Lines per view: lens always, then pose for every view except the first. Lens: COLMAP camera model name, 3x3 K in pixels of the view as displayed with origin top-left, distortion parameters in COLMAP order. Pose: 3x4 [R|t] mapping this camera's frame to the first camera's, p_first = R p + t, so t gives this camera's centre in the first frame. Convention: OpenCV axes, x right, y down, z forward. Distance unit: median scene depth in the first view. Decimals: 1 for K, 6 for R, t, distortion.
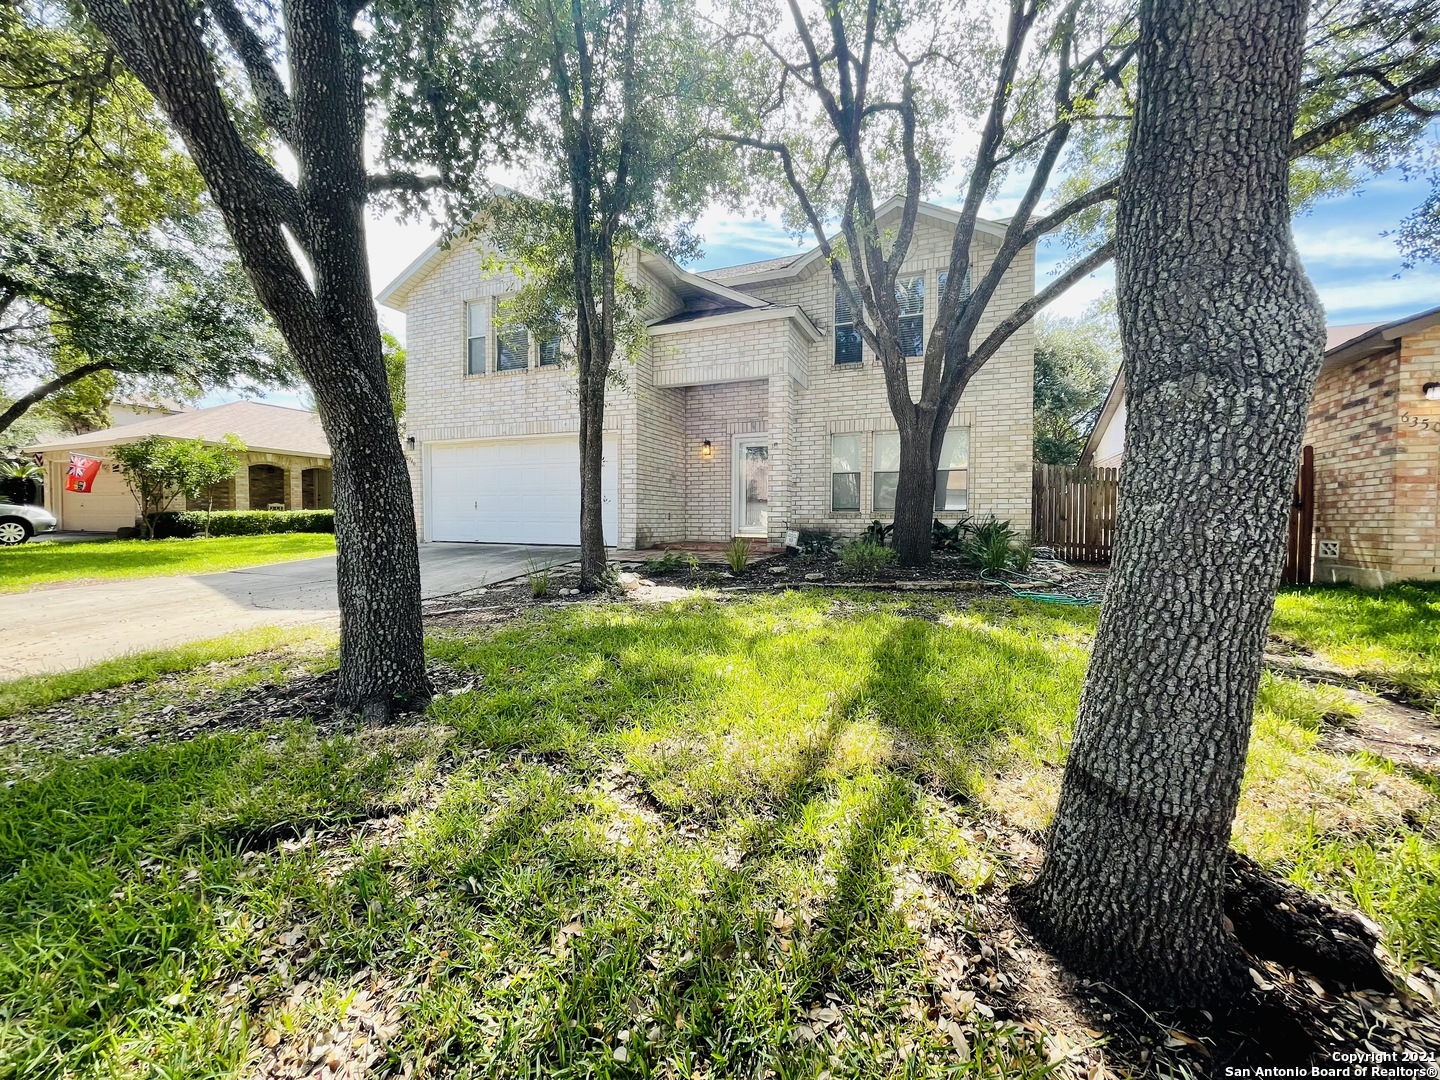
lens RADIAL K [[579.5, 0, 719.4], [0, 579.5, 537.4], [0, 0, 1]] dist [-0.004560, -0.000181]
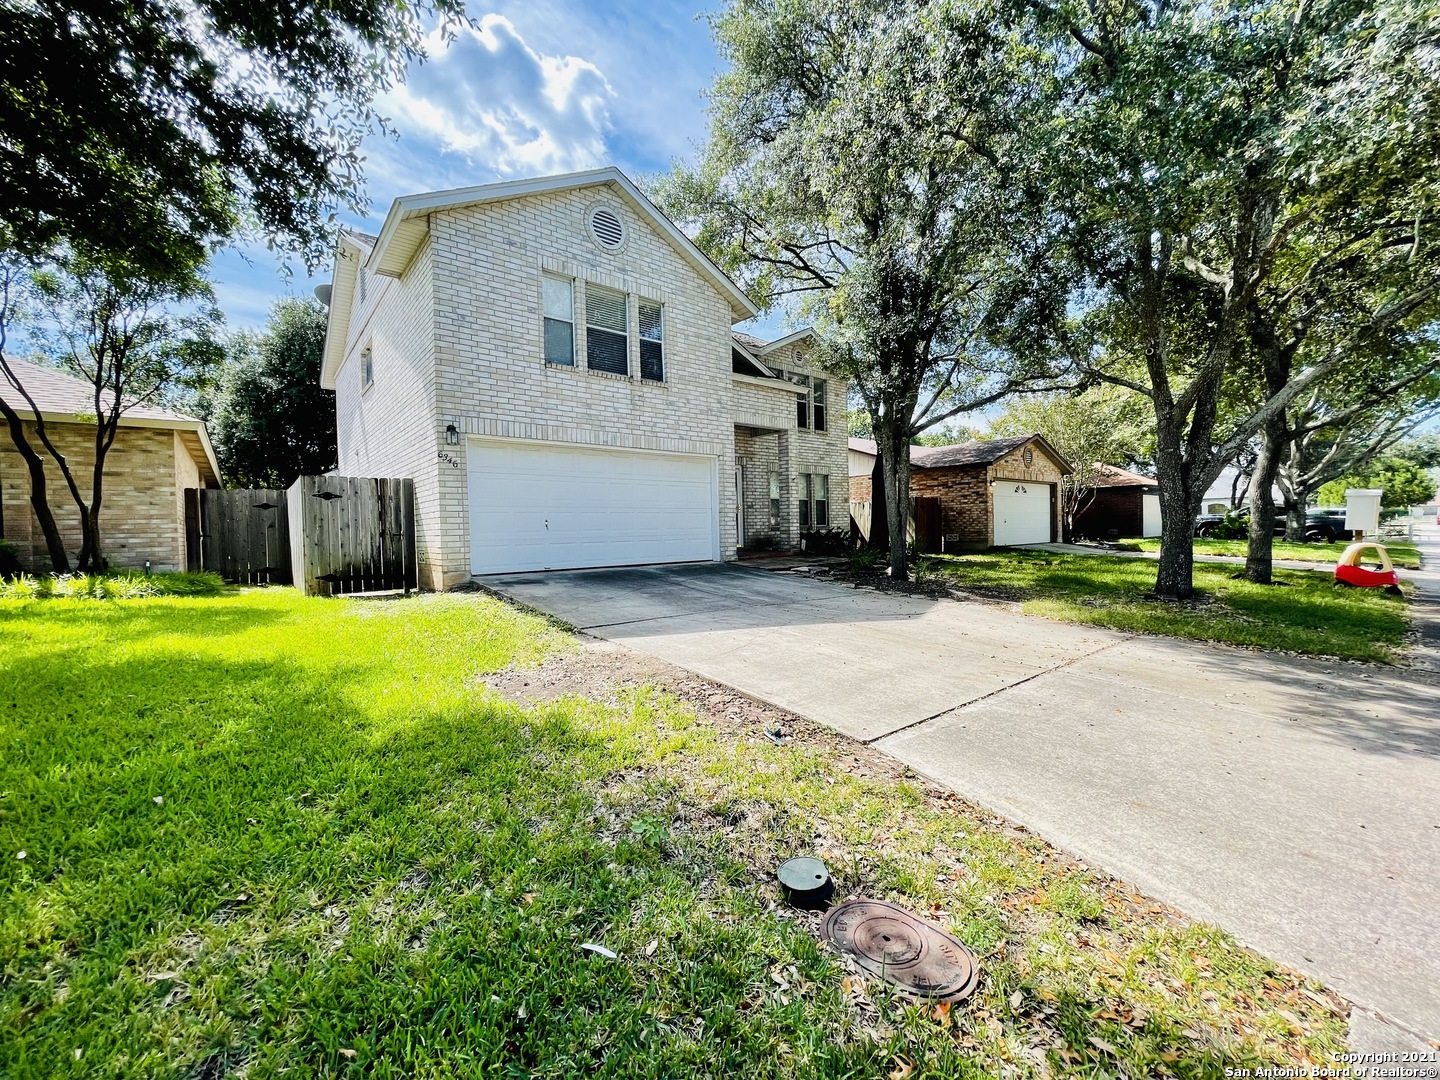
lens RADIAL K [[579.5, 0, 718.9], [0, 579.5, 542.7], [0, 0, 1]] dist [-0.004560, -0.000181]
pose [[0.461601, -0.037118, 0.886311, -1.084460], [0.051304, 0.998569, 0.015100, -0.030456], [-0.885603, 0.038502, 0.462844, 0.439980]]
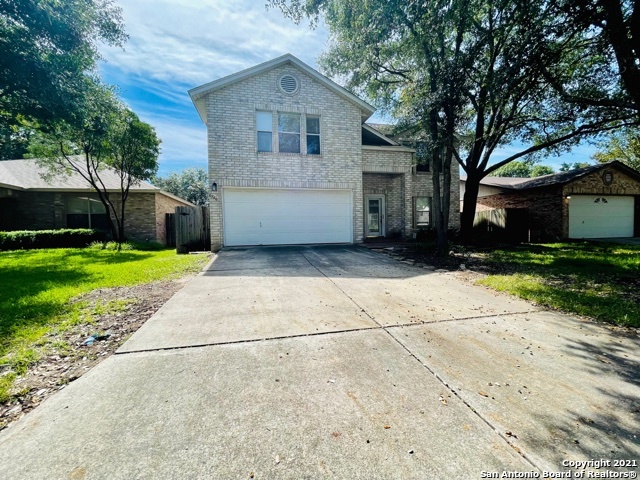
lens RADIAL K [[257.5, 0, 322.8], [0, 257.5, 240.0], [0, 0, 1]] dist [-0.004560, -0.000181]
pose [[0.805075, -0.039781, 0.591838, -0.782889], [0.042979, 0.999038, 0.008686, -0.005827], [-0.591614, 0.018444, 0.806010, 0.256091]]
